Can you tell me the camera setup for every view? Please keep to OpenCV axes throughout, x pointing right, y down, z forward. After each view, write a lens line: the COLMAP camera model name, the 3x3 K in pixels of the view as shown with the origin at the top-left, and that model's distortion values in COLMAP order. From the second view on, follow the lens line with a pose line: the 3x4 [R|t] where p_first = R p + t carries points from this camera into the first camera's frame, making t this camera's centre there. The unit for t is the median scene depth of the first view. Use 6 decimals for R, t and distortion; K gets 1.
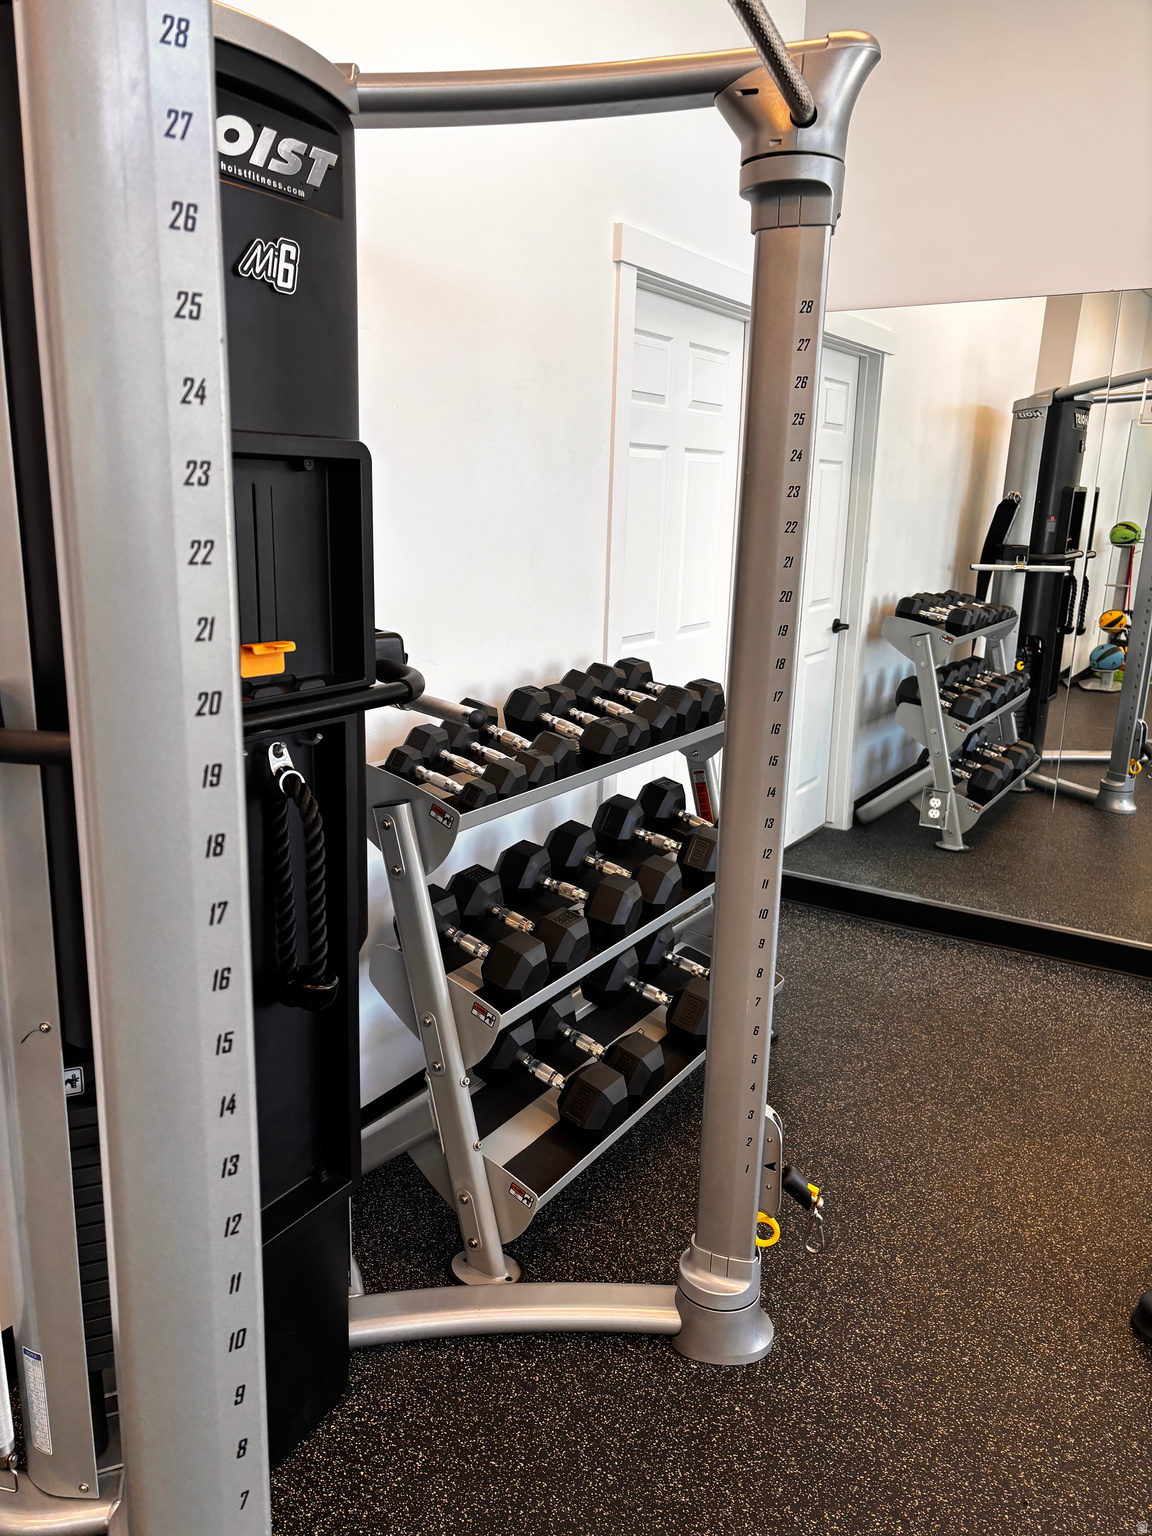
lens RADIAL K [[1158.8, 0, 571.7], [0, 1158.8, 767.4], [0, 0, 1]] dist [0.009214, -0.007719]
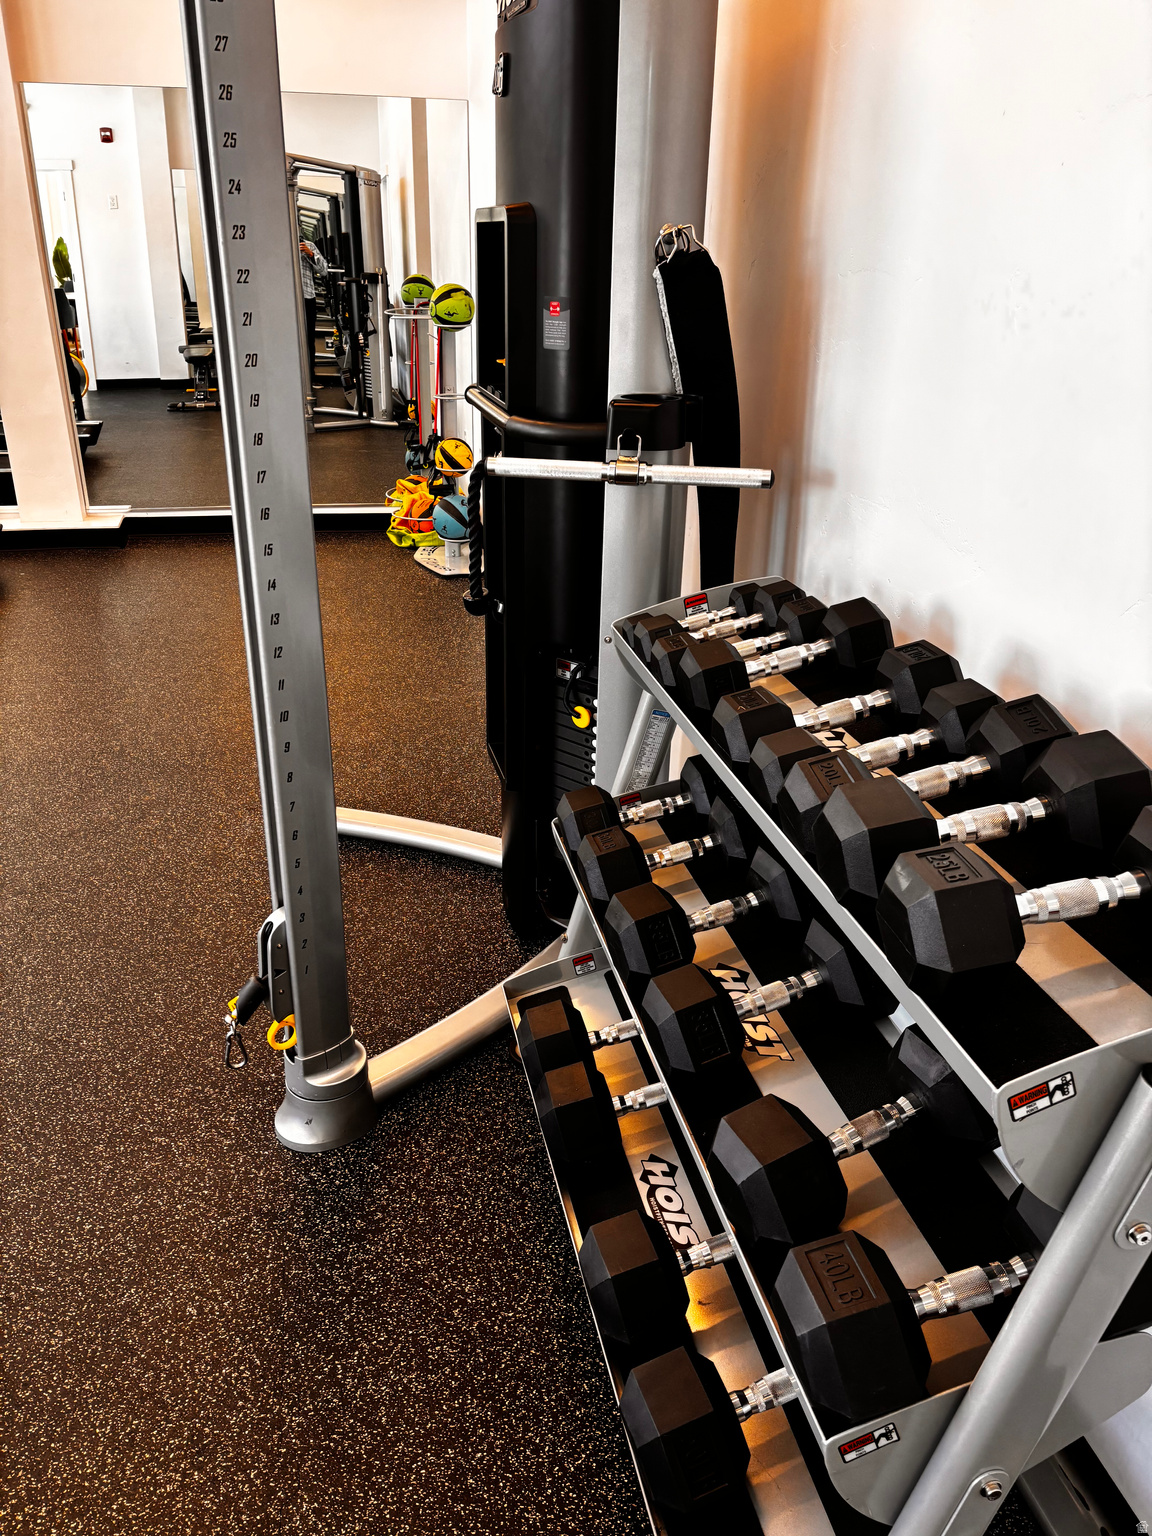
lens RADIAL K [[1158.8, 0, 571.0], [0, 1158.8, 770.8], [0, 0, 1]] dist [0.009214, -0.007719]
pose [[-0.716359, 0.268155, -0.644145, 0.548198], [-0.200807, 0.804903, 0.558397, -0.371066], [0.668211, 0.529362, -0.522752, 1.509931]]
